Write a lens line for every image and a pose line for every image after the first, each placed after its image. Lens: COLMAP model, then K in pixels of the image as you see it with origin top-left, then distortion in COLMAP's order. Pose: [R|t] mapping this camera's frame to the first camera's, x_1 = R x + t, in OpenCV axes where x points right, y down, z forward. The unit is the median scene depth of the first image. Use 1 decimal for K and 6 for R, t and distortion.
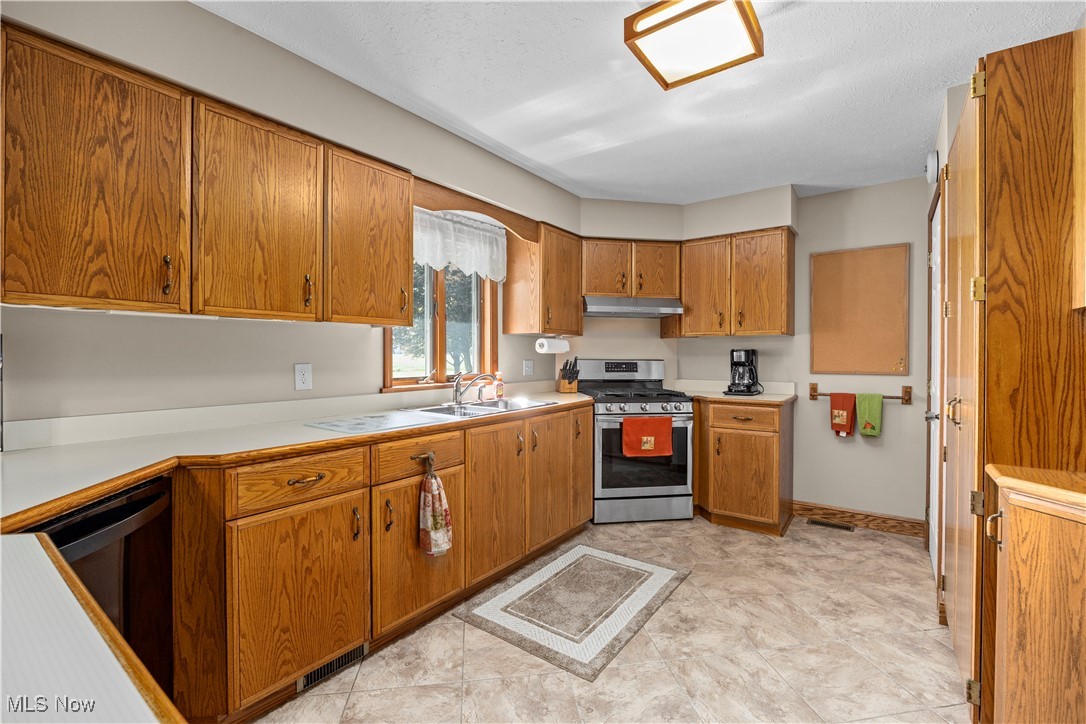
lens RADIAL K [[475.8, 0, 545.3], [0, 475.8, 359.1], [0, 0, 1]] dist [-0.001659, 0.000151]
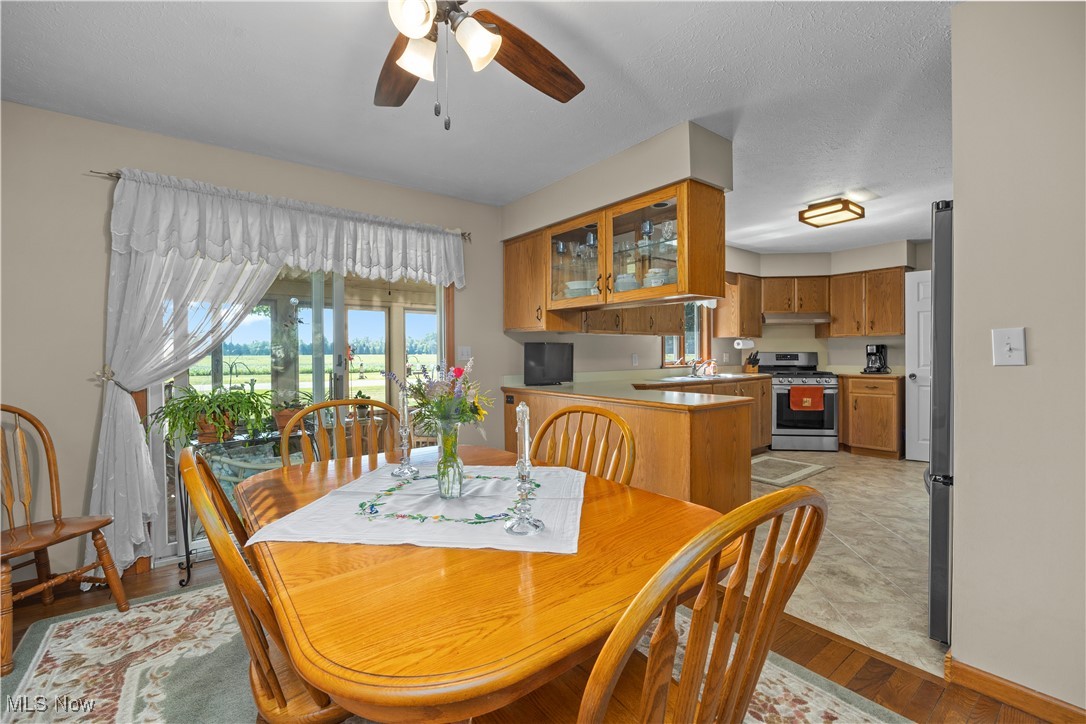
lens RADIAL K [[475.8, 0, 545.3], [0, 475.8, 359.1], [0, 0, 1]] dist [-0.001659, 0.000151]
pose [[0.962023, -0.005317, -0.272916, -0.208862], [0.006048, 0.999980, 0.001836, 0.018412], [0.272900, -0.003417, 0.962036, -0.843442]]
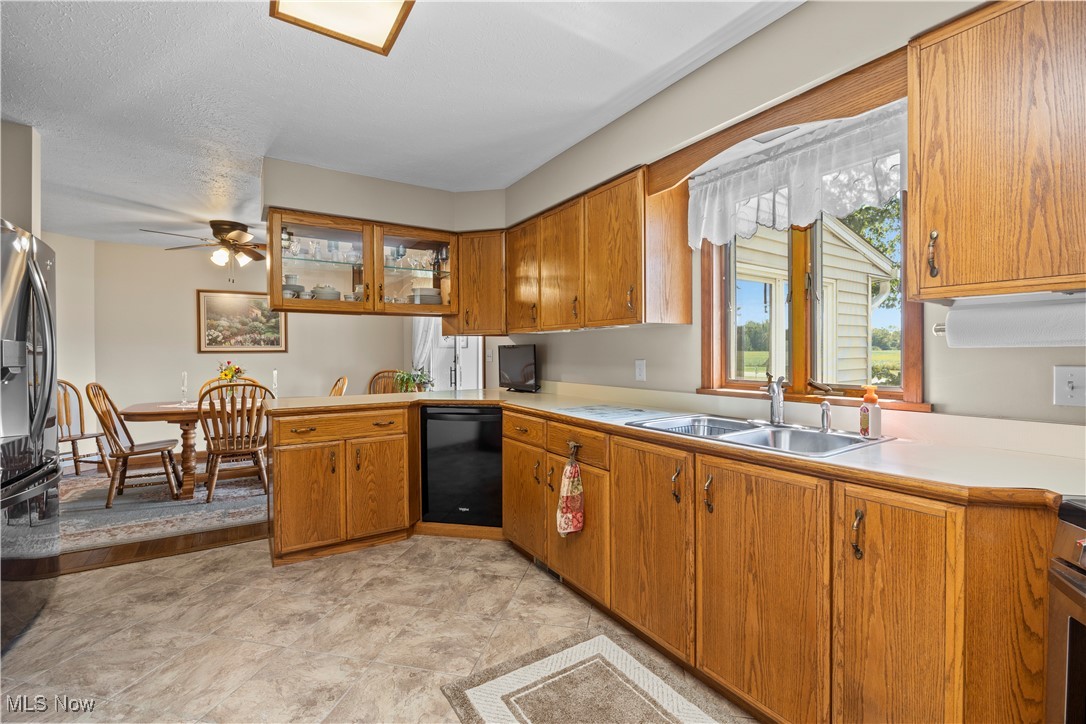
lens RADIAL K [[463.2, 0, 543.0], [0, 463.2, 362.0], [0, 0, 1]] dist [-0.019310, -0.000049]
pose [[-0.351995, 0.013445, -0.935905, 0.482358], [-0.009839, 0.999788, 0.018063, -0.003452], [0.935950, 0.015567, -0.351788, 0.818795]]
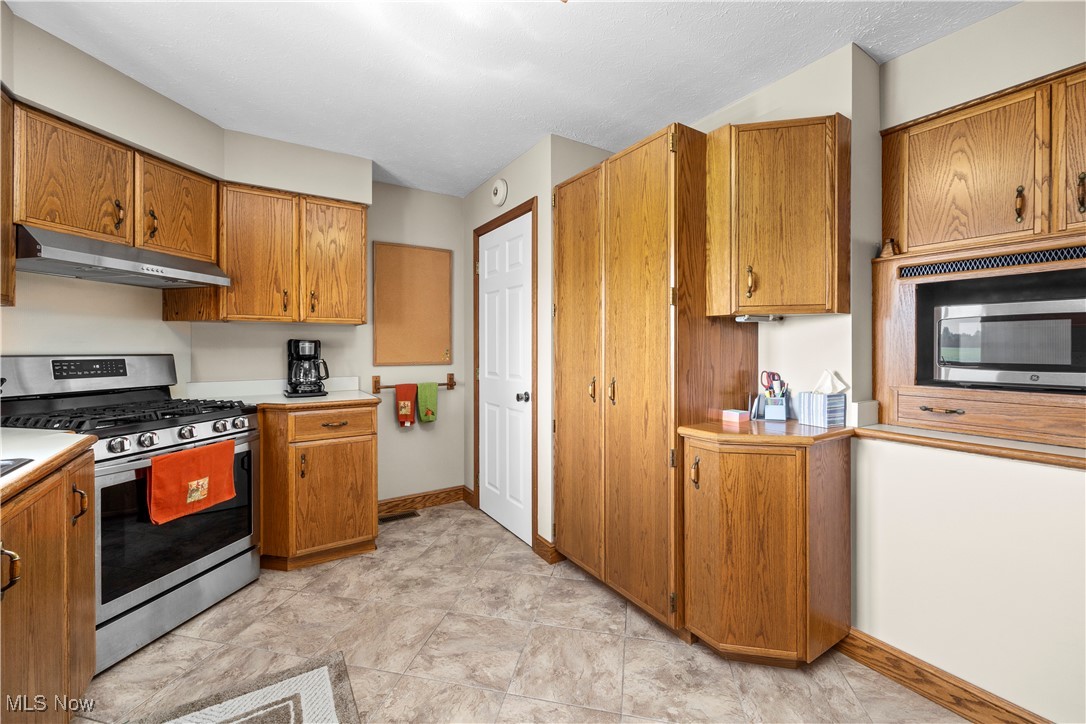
lens RADIAL K [[442.0, 0, 542.3], [0, 442.0, 347.4], [0, 0, 1]] dist [-0.001658, -0.000161]
pose [[0.358578, -0.000190, 0.933500, -0.159021], [0.008995, 0.999954, -0.003252, -0.001656], [-0.933456, 0.009563, 0.358563, 0.384921]]
